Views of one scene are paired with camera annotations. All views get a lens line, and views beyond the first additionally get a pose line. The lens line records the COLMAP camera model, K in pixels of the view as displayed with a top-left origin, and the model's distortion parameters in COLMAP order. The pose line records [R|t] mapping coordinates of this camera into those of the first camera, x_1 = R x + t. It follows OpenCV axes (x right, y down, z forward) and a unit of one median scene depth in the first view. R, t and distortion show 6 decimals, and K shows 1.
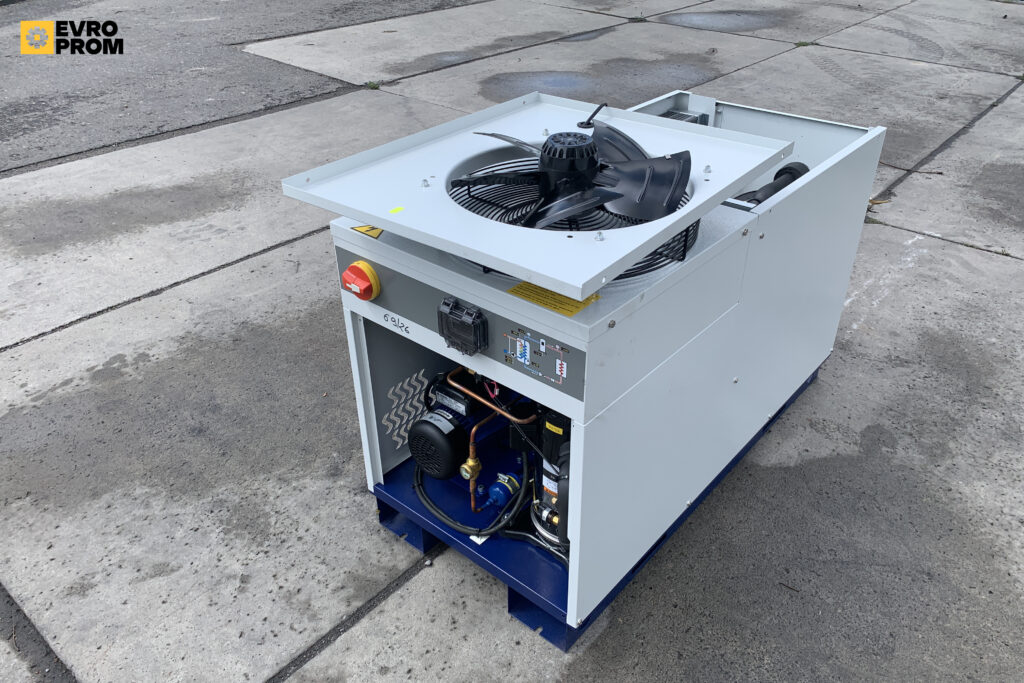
lens RADIAL K [[784.7, 0, 518.1], [0, 784.7, 331.2], [0, 0, 1]] dist [0.037456, -0.044891]
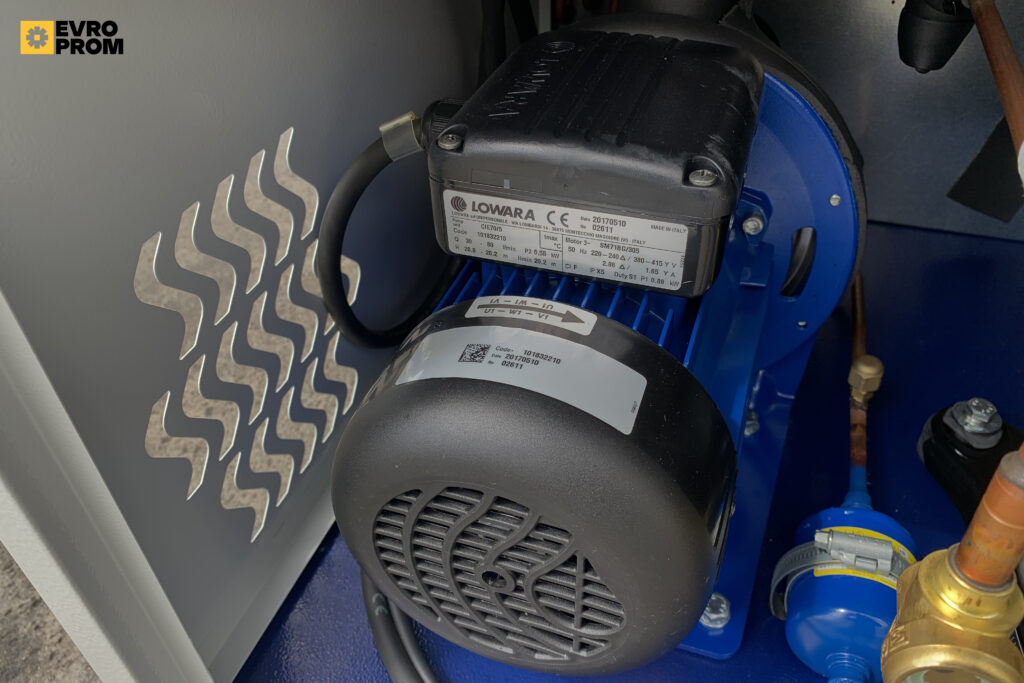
lens RADIAL K [[784.7, 0, 520.2], [0, 784.7, 338.6], [0, 0, 1]] dist [0.037456, -0.044891]
pose [[0.927763, -0.244449, 0.281959, -0.137680], [0.200365, 0.963738, 0.176247, 0.076903], [-0.314819, -0.107021, 0.943099, 0.804733]]
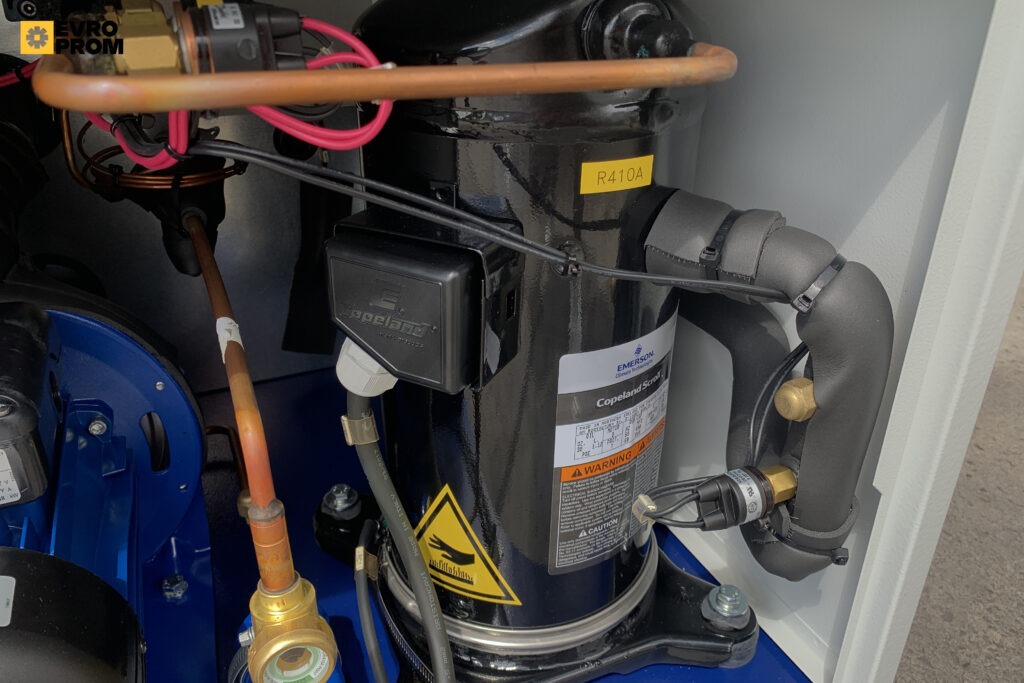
lens RADIAL K [[784.7, 0, 508.8], [0, 784.7, 344.9], [0, 0, 1]] dist [0.037456, -0.044891]
pose [[0.422127, -0.404184, 0.811446, -0.151899], [0.456572, 0.868081, 0.194878, 0.085335], [-0.783167, 0.288220, 0.550980, 0.736539]]
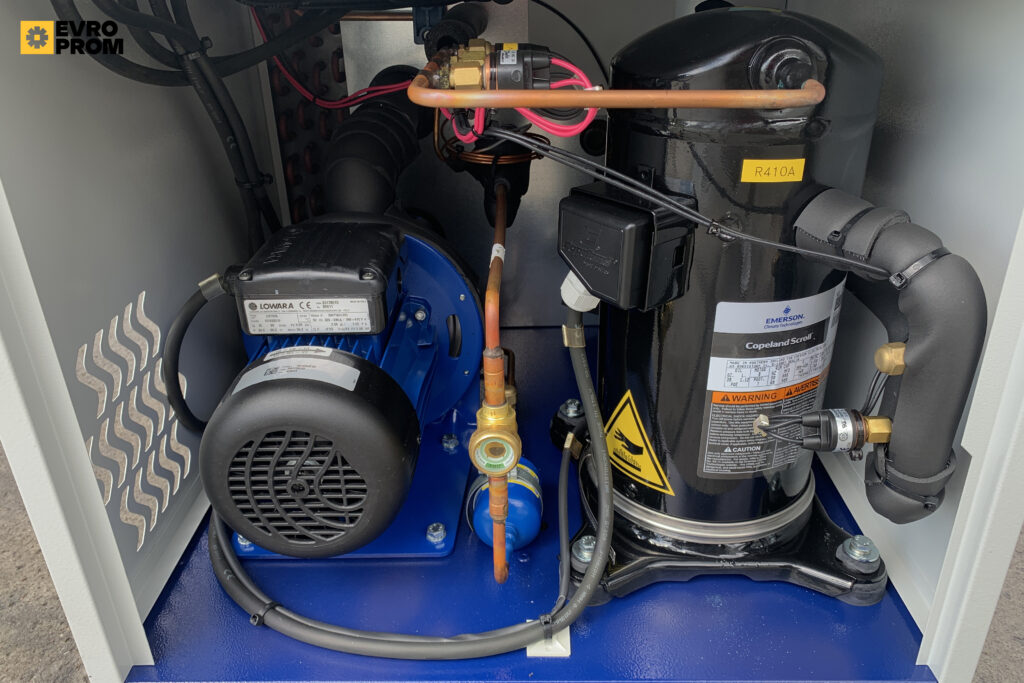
lens RADIAL K [[784.7, 0, 511.2], [0, 784.7, 340.9], [0, 0, 1]] dist [0.037456, -0.044891]
pose [[0.766439, -0.287911, 0.574176, -0.203578], [0.342214, 0.939513, 0.014298, 0.119809], [-0.543562, 0.185532, 0.818607, 0.649323]]
